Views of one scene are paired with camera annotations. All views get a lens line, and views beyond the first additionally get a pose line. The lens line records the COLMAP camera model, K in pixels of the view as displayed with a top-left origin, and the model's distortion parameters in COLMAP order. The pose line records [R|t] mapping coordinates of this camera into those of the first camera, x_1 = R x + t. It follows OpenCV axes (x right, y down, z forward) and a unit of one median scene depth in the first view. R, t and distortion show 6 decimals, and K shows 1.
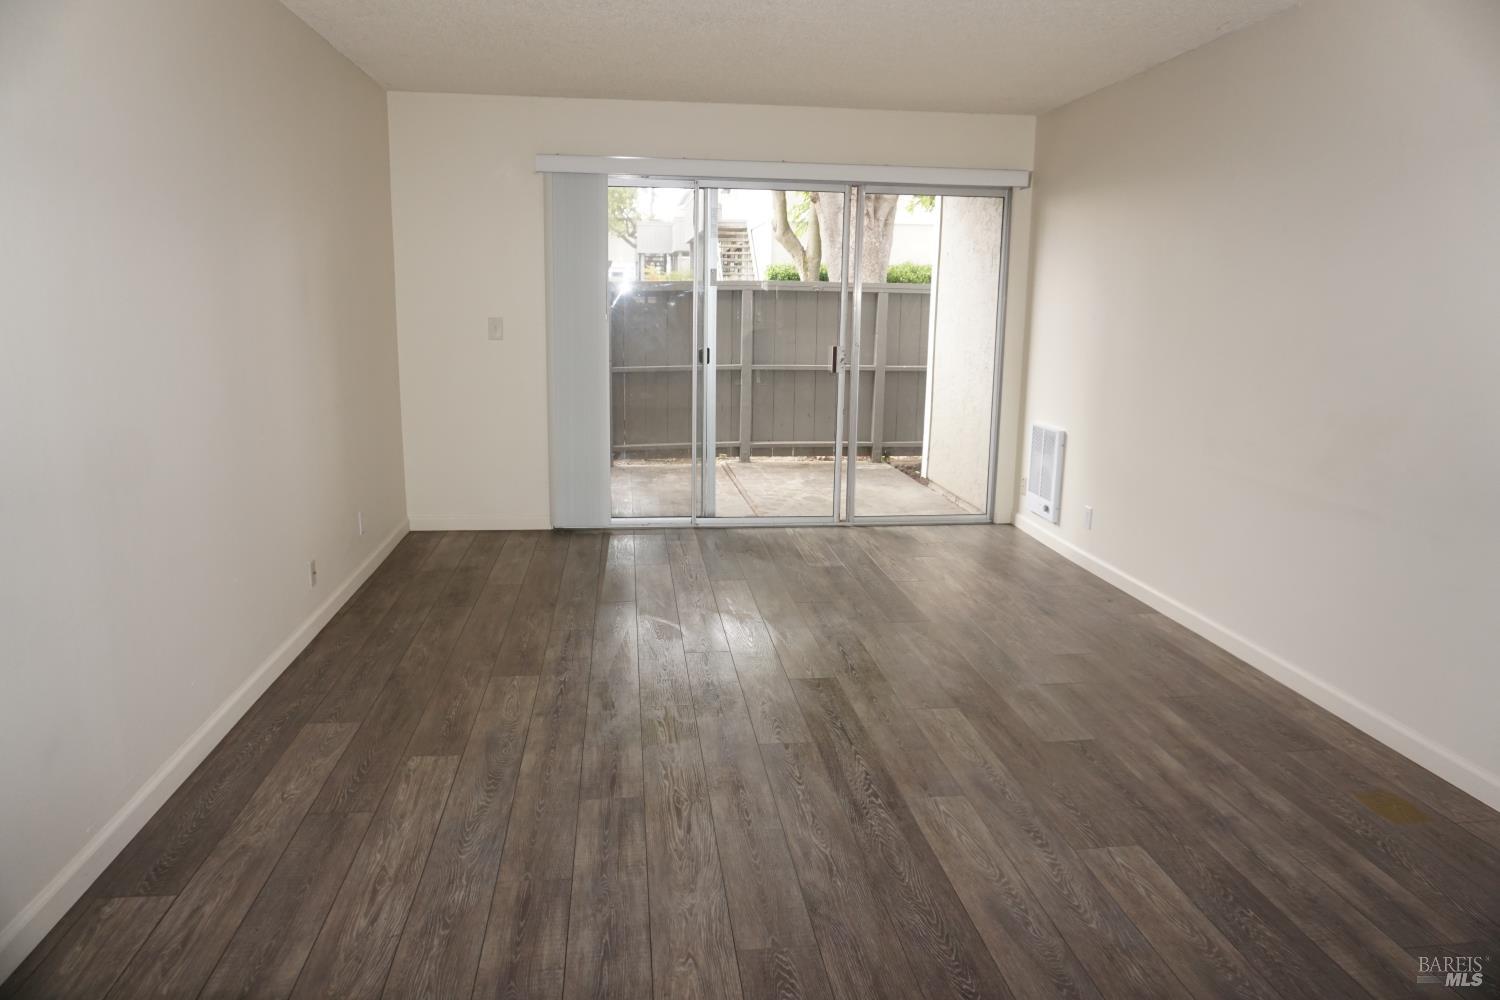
lens RADIAL K [[1046.9, 0, 750.0], [0, 1046.9, 500.0], [0, 0, 1]] dist [-0.002788, -0.000390]
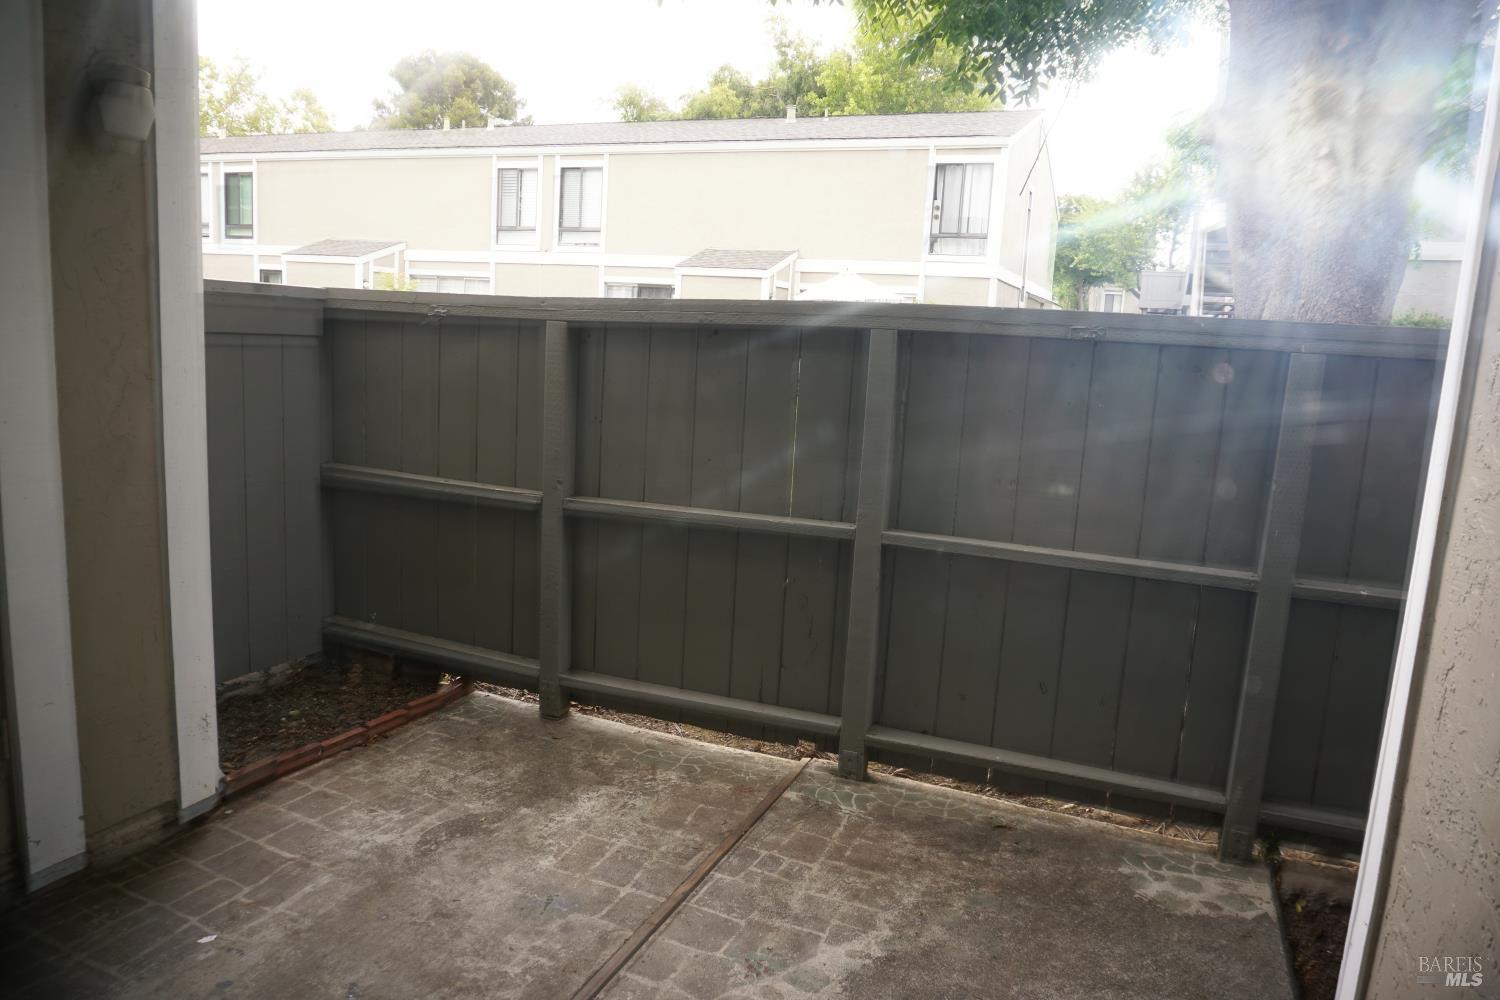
lens RADIAL K [[1046.9, 0, 750.0], [0, 1046.9, 500.0], [0, 0, 1]] dist [-0.002788, -0.000390]
pose [[0.872519, 0.107324, -0.476647, 0.134986], [-0.132210, 0.991042, -0.018868, -0.124553], [0.470352, 0.079481, 0.878893, 0.631922]]
